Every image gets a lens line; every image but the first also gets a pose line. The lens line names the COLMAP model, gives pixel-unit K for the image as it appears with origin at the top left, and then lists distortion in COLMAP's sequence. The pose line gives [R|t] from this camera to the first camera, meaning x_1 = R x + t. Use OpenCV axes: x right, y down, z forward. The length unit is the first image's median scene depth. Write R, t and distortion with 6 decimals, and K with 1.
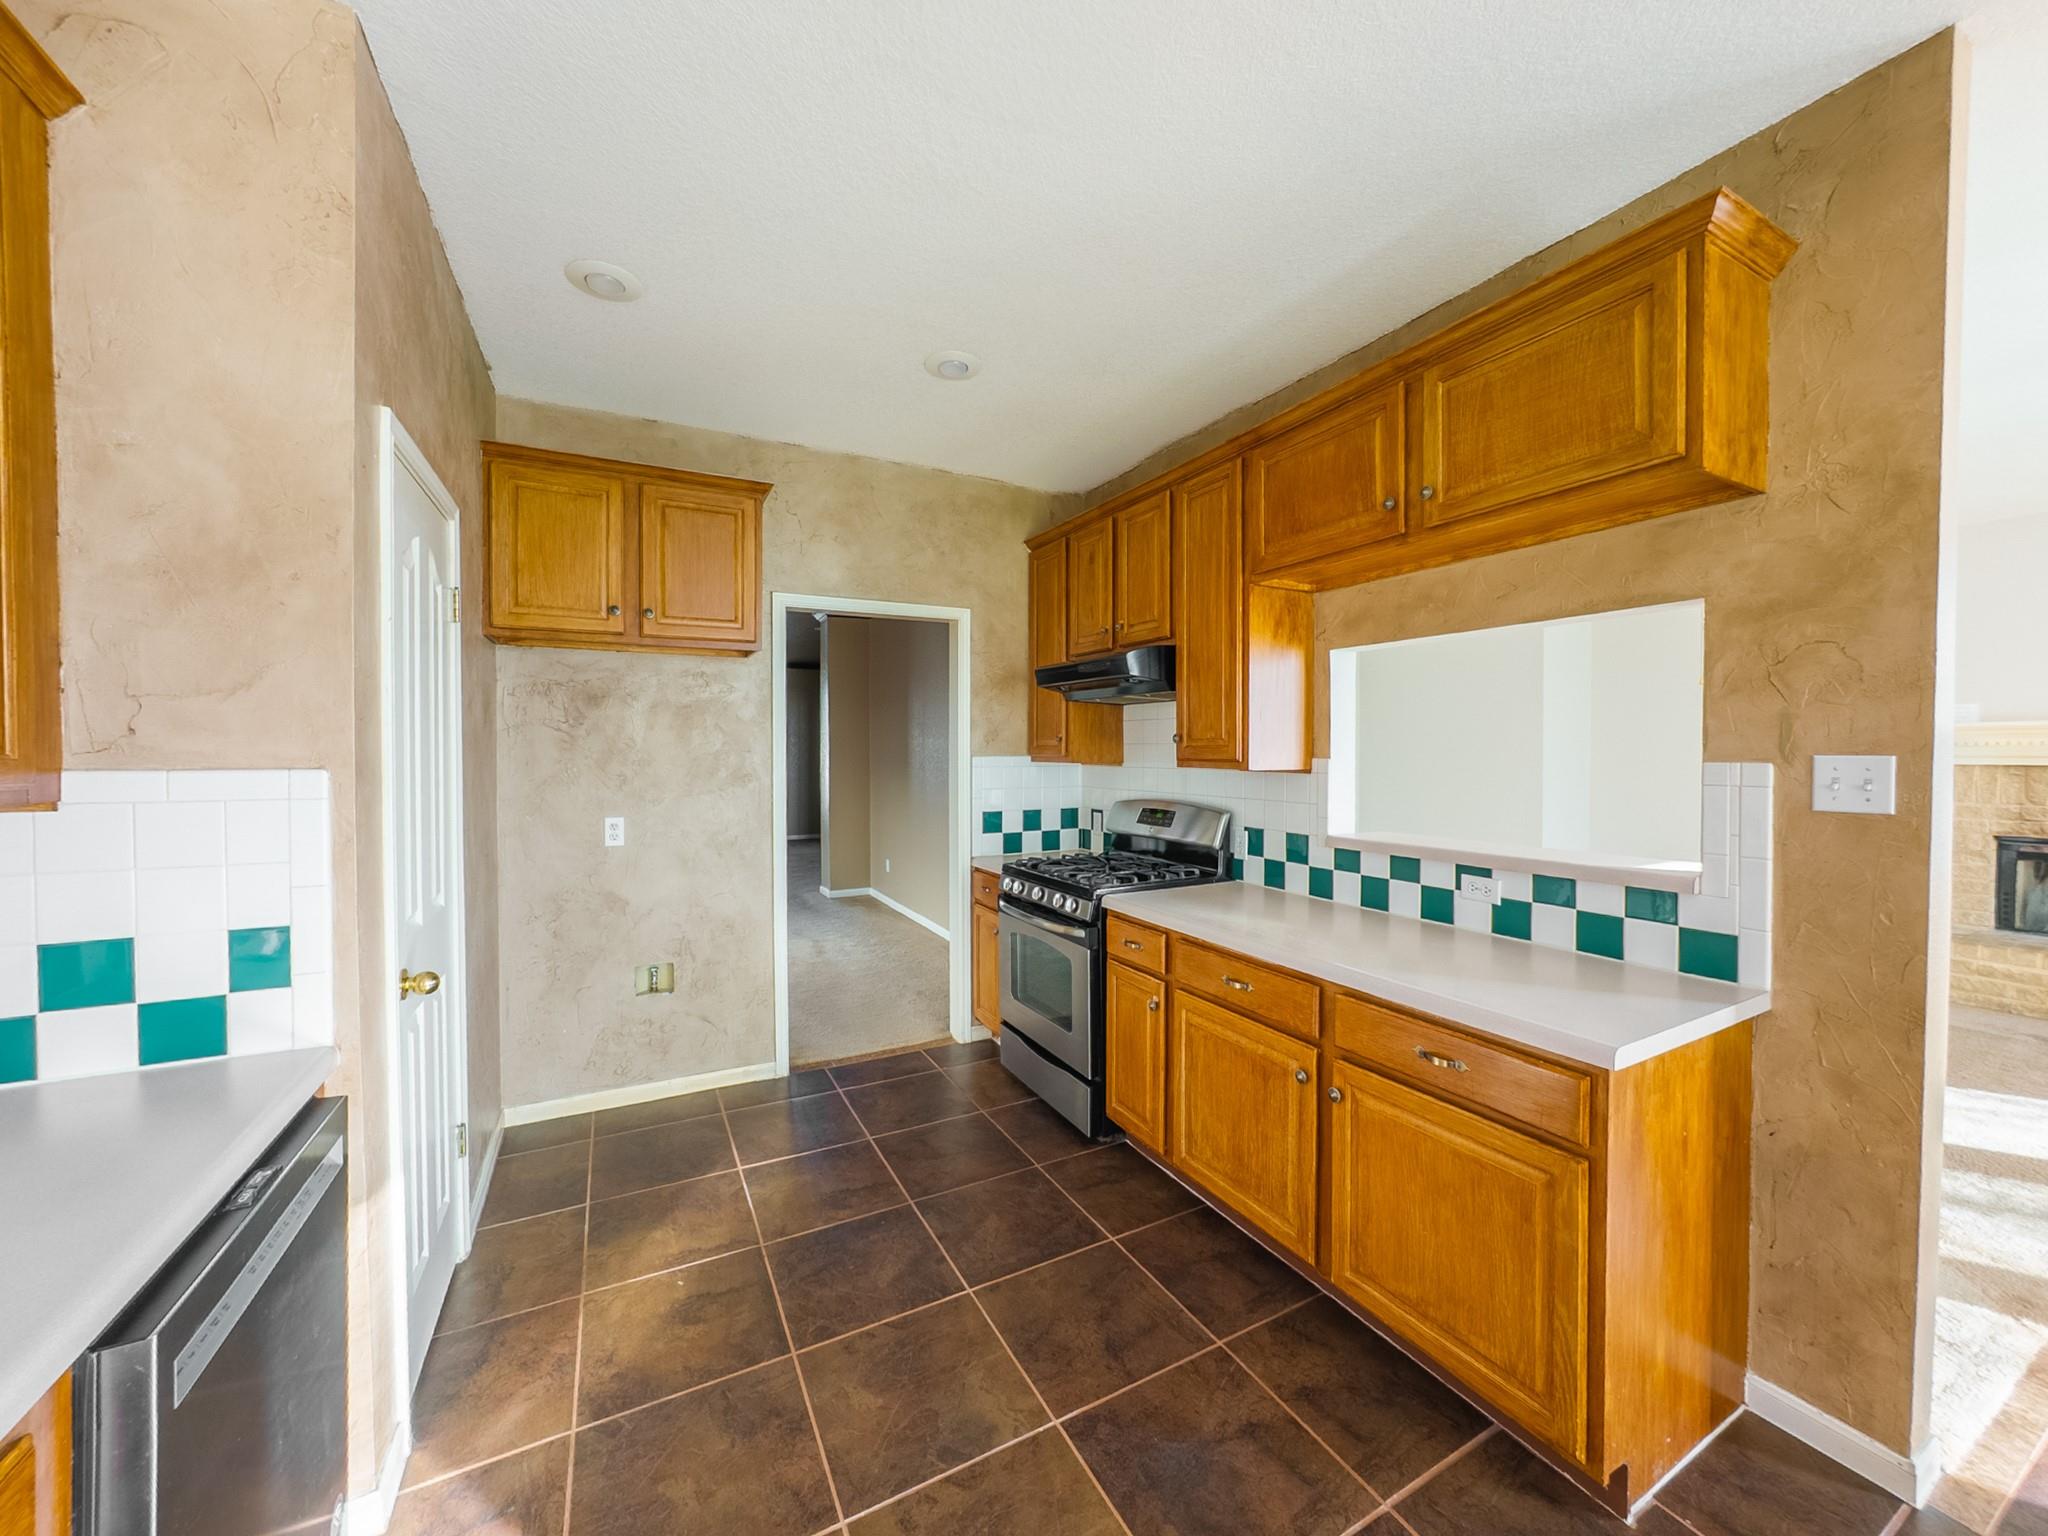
lens RADIAL K [[779.9, 0, 1027.4], [0, 779.9, 764.8], [0, 0, 1]] dist [-0.019367, 0.000407]
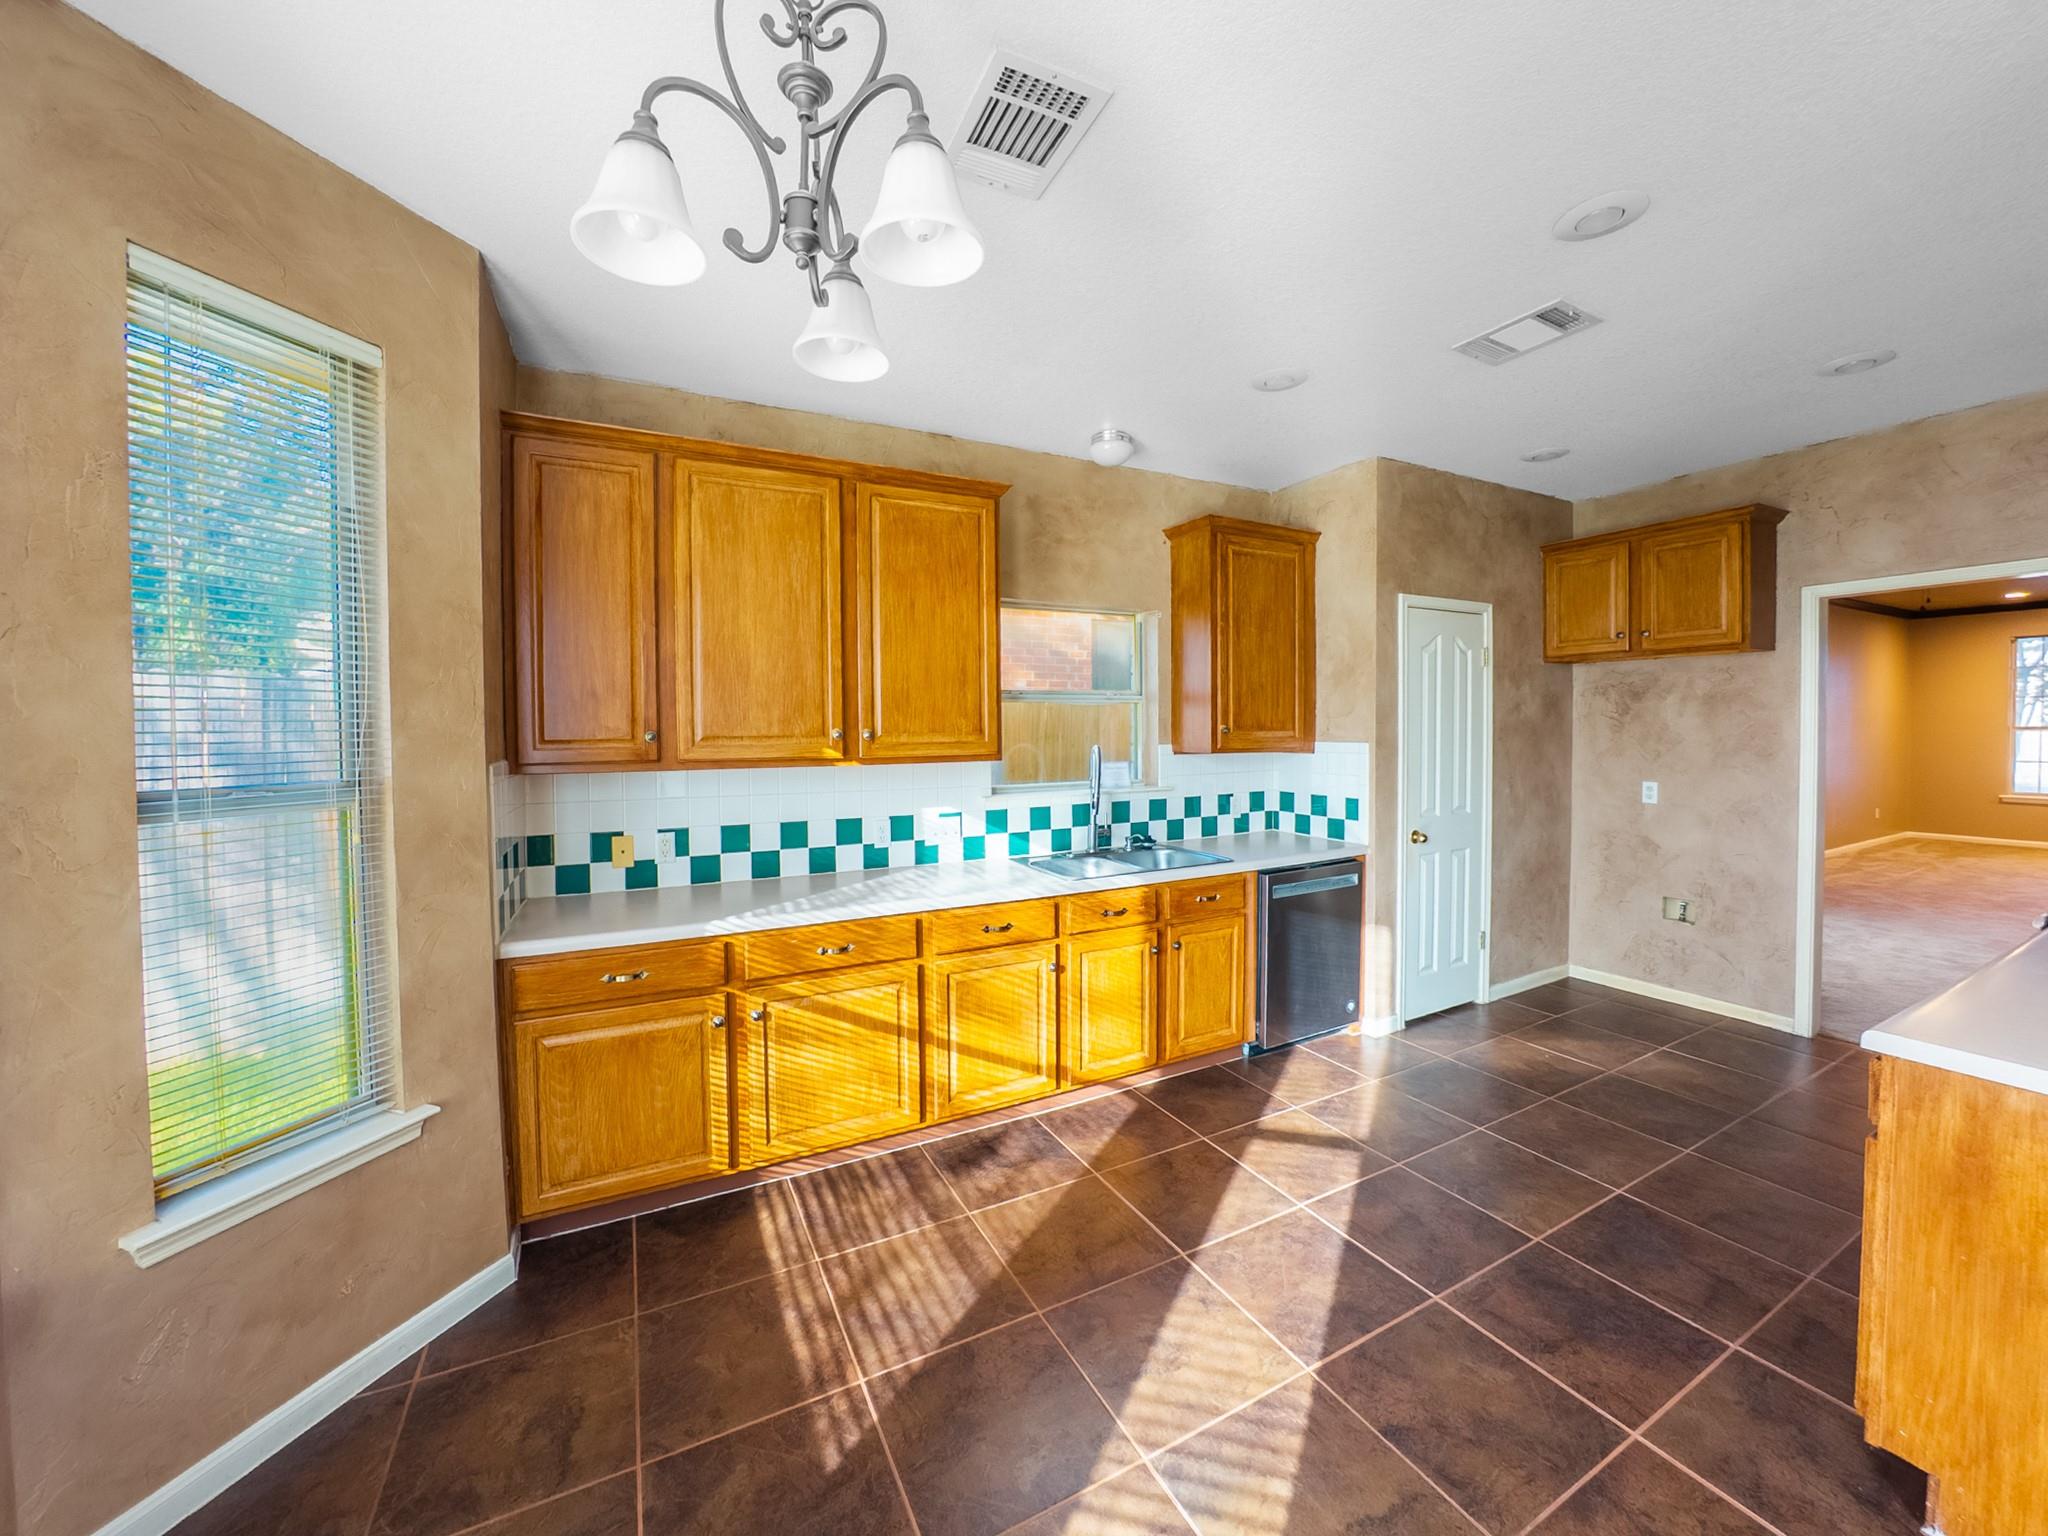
lens RADIAL K [[779.9, 0, 1029.1], [0, 779.9, 749.4], [0, 0, 1]] dist [-0.019367, 0.000407]
pose [[-0.002071, 0.029411, -0.999565, 0.812149], [-0.011108, 0.999505, 0.029432, -0.016279], [0.999936, 0.011164, -0.001743, -0.082526]]
